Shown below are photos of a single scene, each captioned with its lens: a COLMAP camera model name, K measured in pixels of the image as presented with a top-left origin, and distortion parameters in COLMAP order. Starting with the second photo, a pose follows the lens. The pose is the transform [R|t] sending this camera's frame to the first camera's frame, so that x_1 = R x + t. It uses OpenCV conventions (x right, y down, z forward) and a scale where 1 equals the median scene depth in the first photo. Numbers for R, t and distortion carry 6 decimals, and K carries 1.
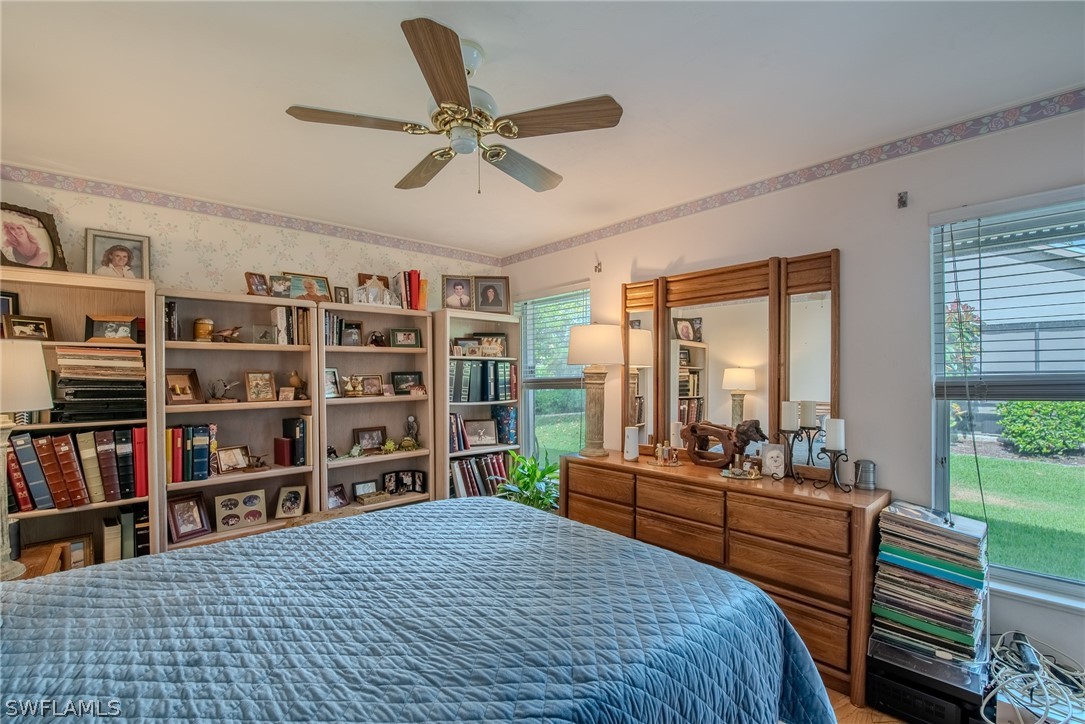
lens RADIAL K [[472.2, 0, 548.6], [0, 472.2, 371.7], [0, 0, 1]] dist [-0.000457, -0.010911]
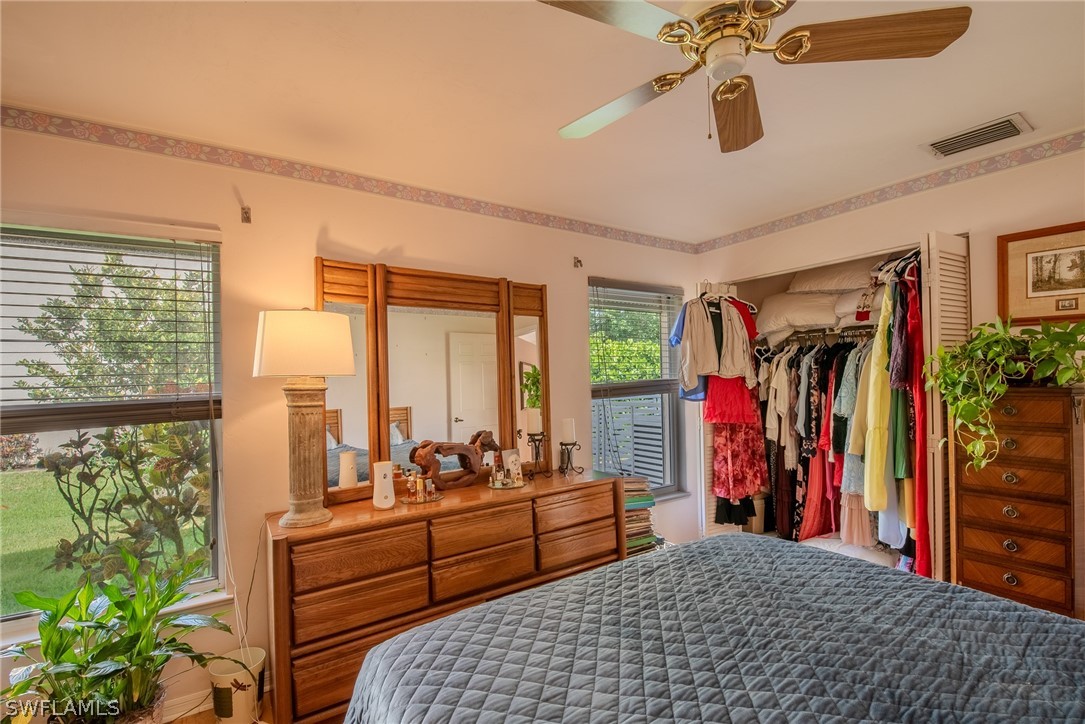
lens RADIAL K [[472.2, 0, 548.6], [0, 472.2, 371.7], [0, 0, 1]] dist [-0.000457, -0.010911]
pose [[0.168920, 0.012735, 0.985547, -0.543216], [0.012753, 0.999805, -0.015105, -0.008790], [-0.985547, 0.015120, 0.168725, 0.676279]]
